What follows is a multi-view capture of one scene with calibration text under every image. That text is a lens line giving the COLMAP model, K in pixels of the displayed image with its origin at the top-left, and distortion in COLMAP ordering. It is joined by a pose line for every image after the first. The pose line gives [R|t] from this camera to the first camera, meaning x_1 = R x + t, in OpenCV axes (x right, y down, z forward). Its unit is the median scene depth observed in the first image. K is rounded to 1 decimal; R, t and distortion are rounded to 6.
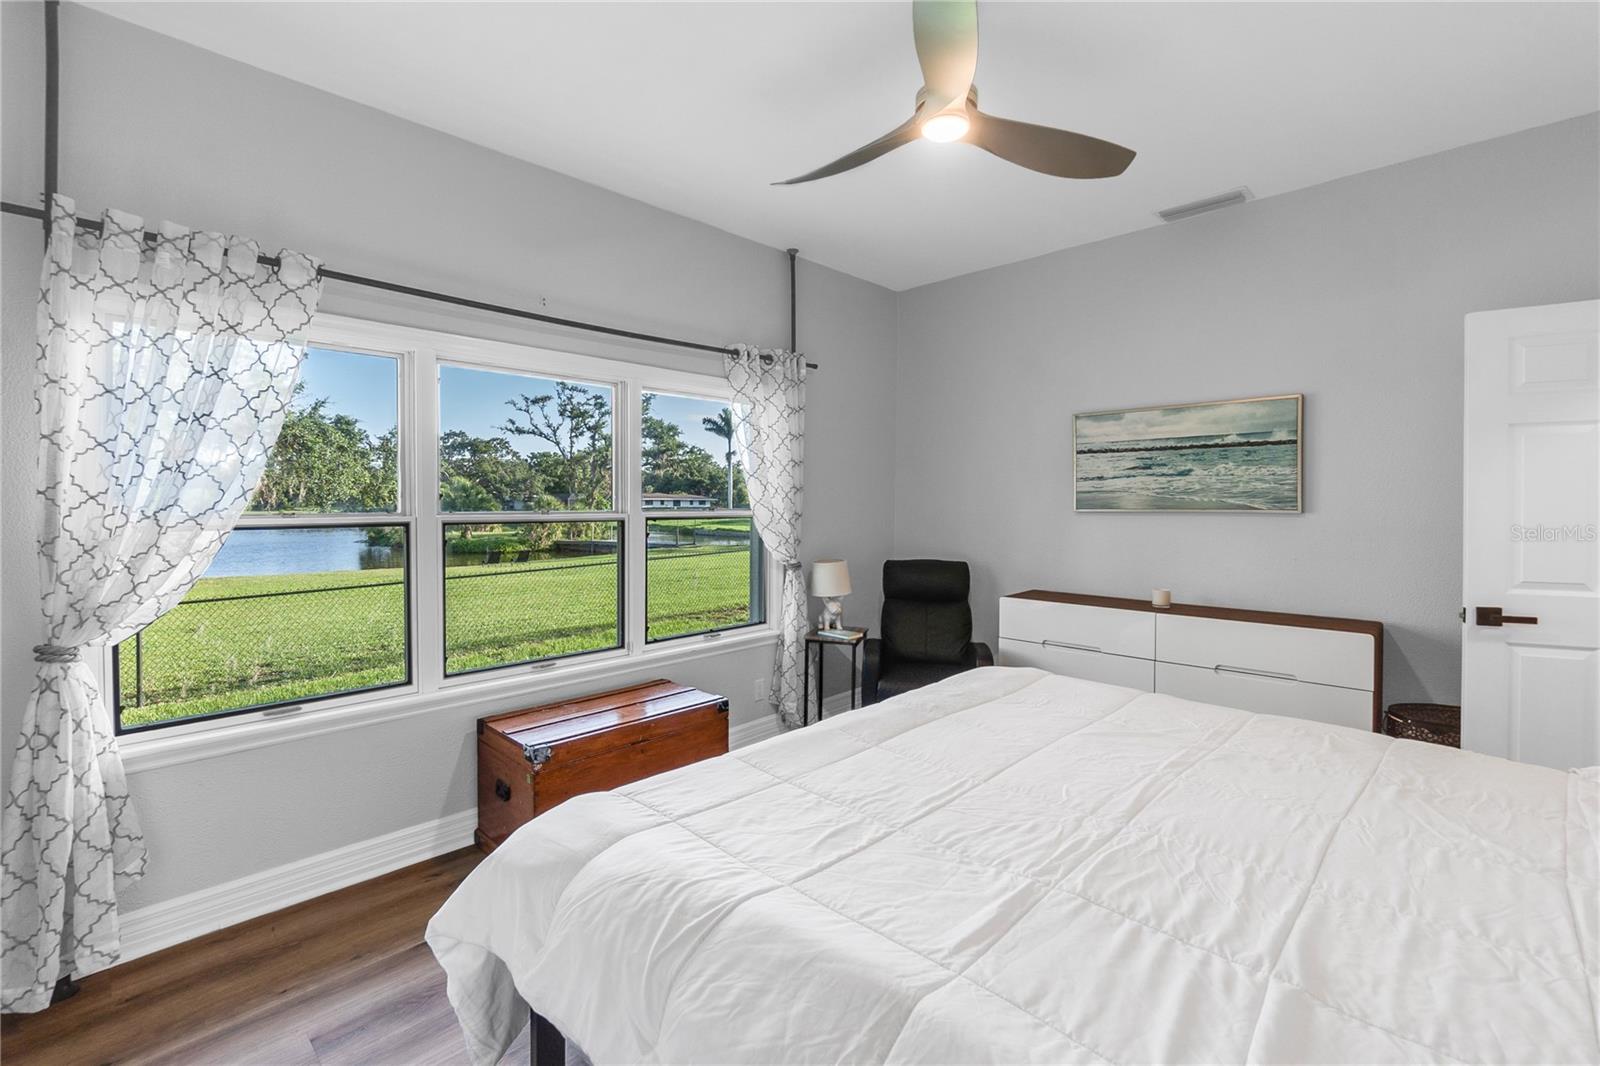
lens RADIAL K [[711.6, 0, 784.8], [0, 711.6, 507.7], [0, 0, 1]] dist [-0.000975, 0.000523]
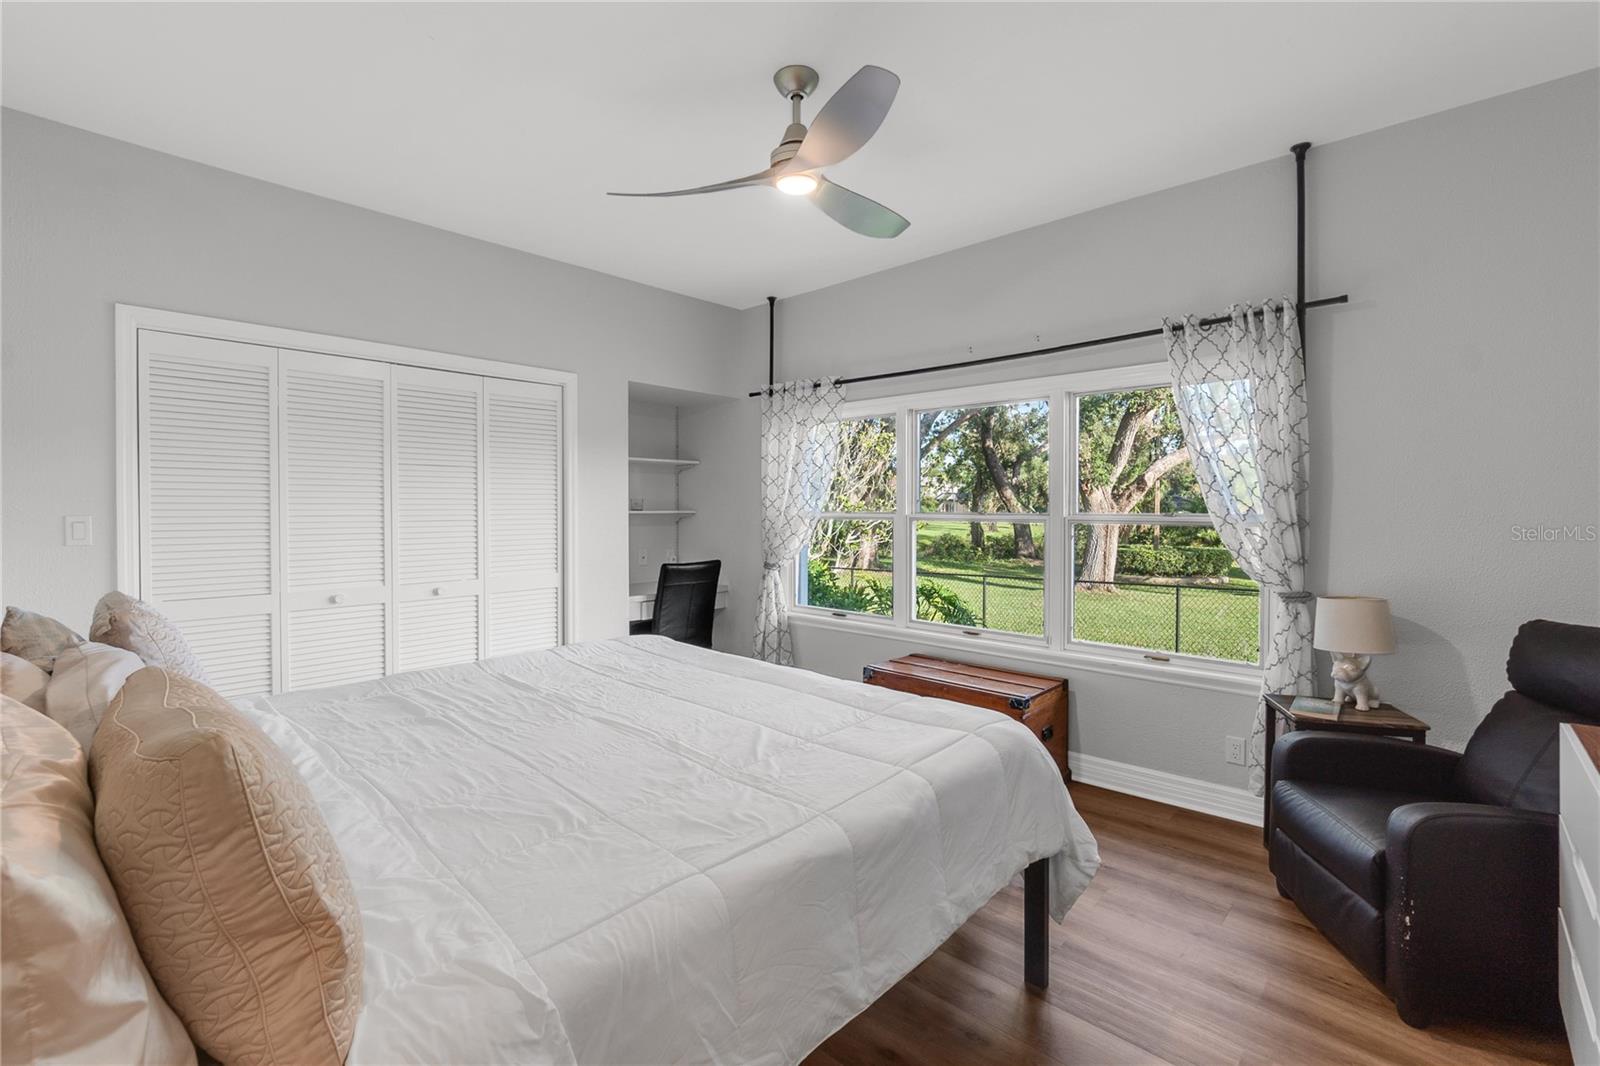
lens RADIAL K [[711.6, 0, 798.8], [0, 711.6, 521.0], [0, 0, 1]] dist [-0.000975, 0.000523]
pose [[0.012444, 0.020854, -0.999705, 1.524373], [-0.008937, 0.999745, 0.020743, -0.006879], [0.999883, 0.008677, 0.012627, 1.093742]]
